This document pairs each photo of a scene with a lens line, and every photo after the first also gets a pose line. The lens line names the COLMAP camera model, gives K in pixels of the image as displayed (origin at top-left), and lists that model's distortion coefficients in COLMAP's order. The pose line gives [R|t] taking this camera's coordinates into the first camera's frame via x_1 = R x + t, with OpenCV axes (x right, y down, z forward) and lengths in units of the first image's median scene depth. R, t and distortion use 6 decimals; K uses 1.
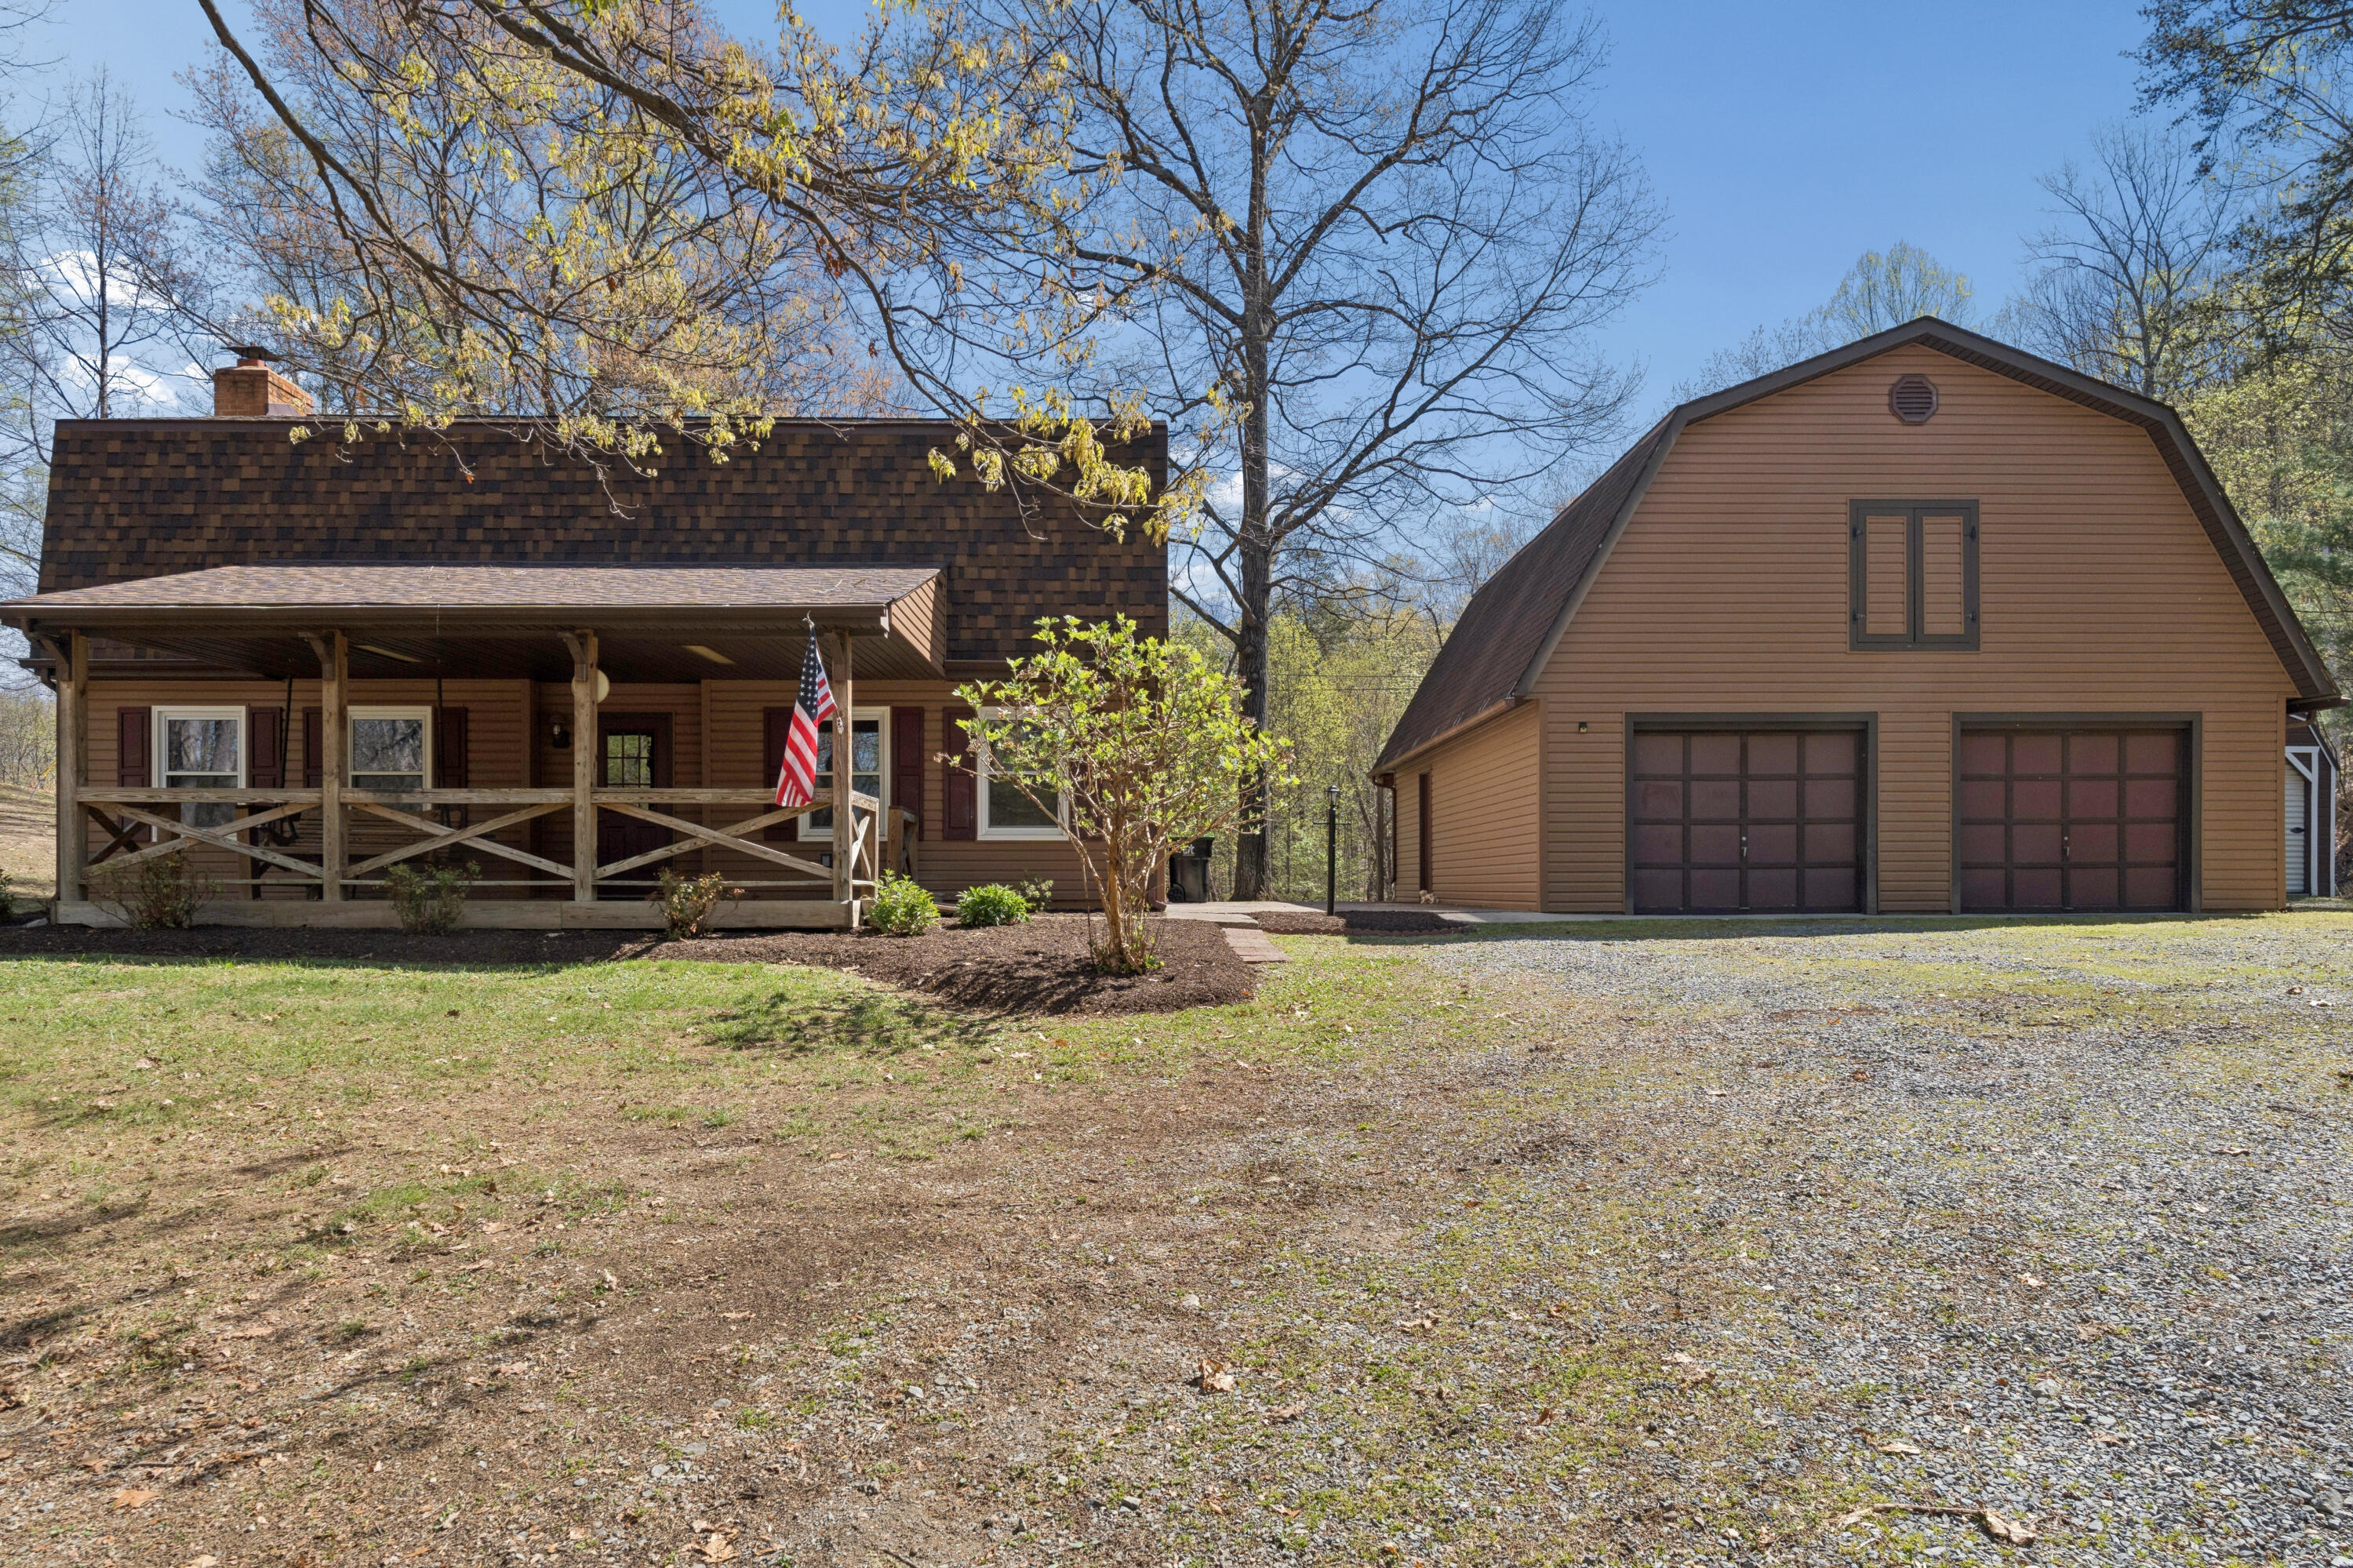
lens RADIAL K [[1371.1, 0, 1190.3], [0, 1371.1, 893.1], [0, 0, 1]] dist [-0.014011, 0.001895]
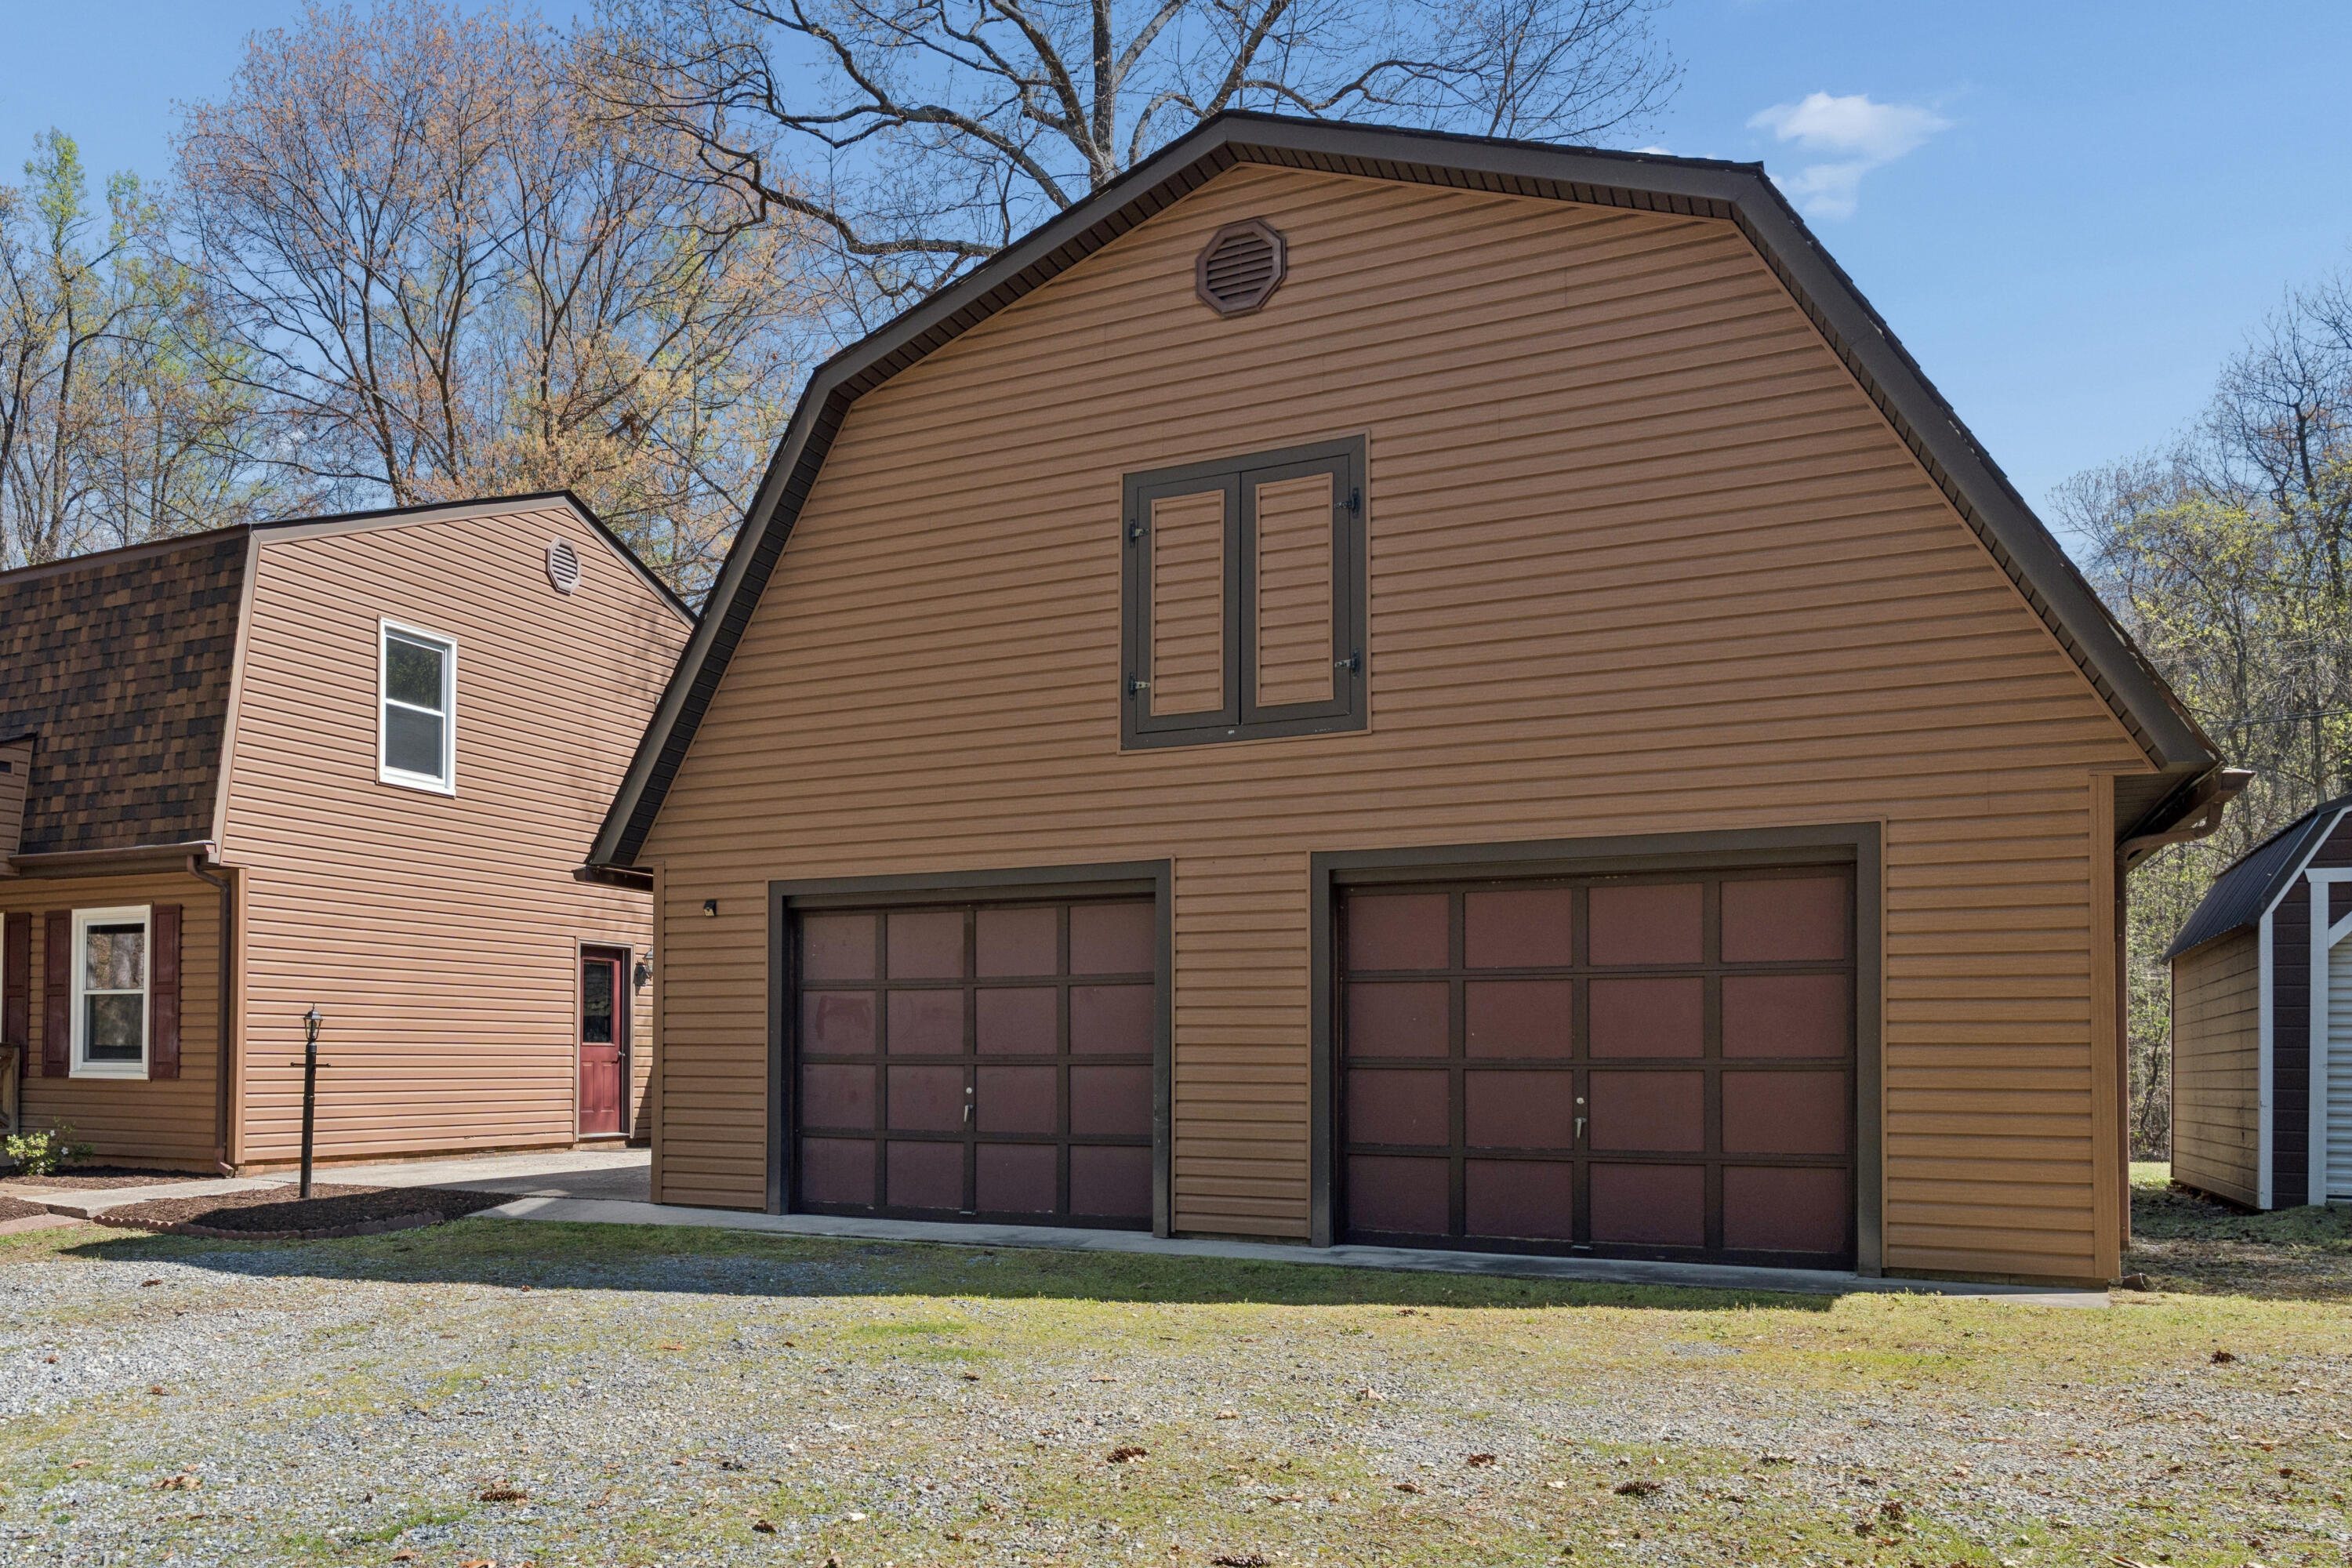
lens RADIAL K [[1748.1, 0, 942.2], [0, 1748.1, 1037.1], [0, 0, 1]] dist [-0.024921, 0.021041]
pose [[0.873135, 0.002476, -0.487472, 0.764878], [-0.010417, 0.999854, -0.013581, -0.052829], [0.487367, 0.016937, 0.873033, 0.359511]]
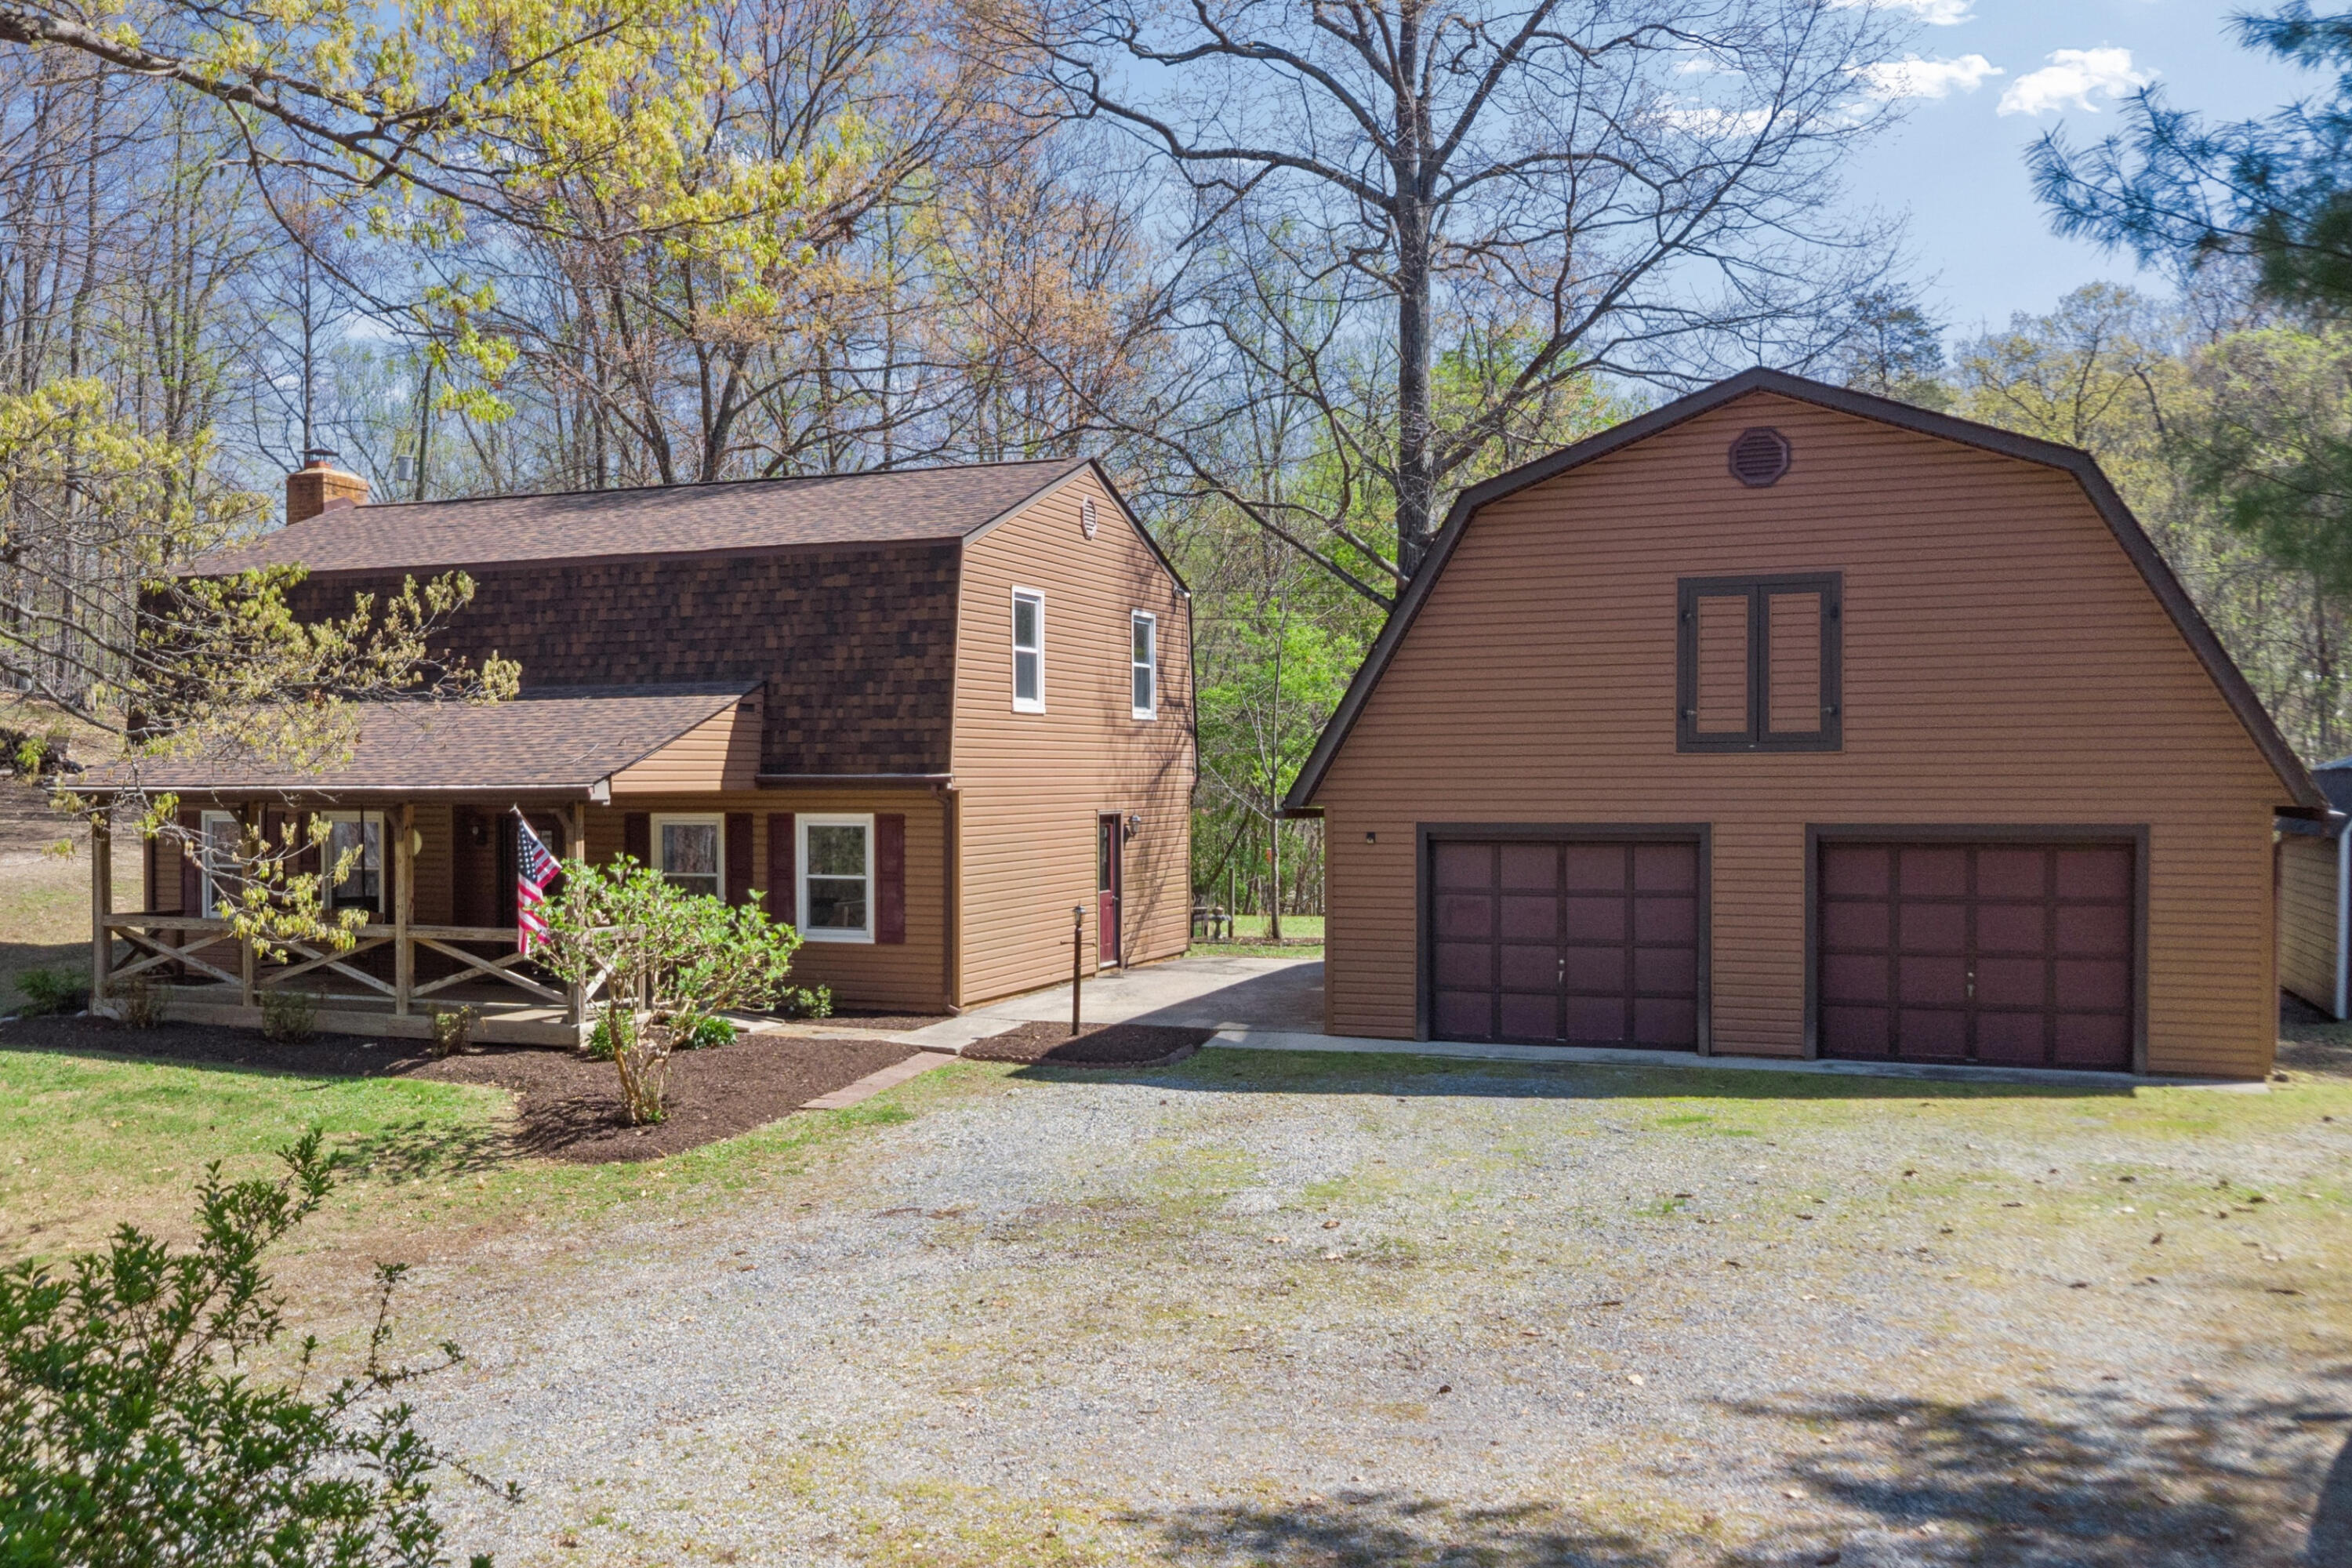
lens RADIAL K [[2157.6, 0, 977.5], [0, 2157.6, 811.5], [0, 0, 1]] dist [-0.016118, 0.000000]
pose [[0.905161, 0.008564, -0.424982, 0.666824], [-0.002215, 0.999878, 0.015432, -0.160912], [0.425062, -0.013027, 0.905070, -0.438504]]
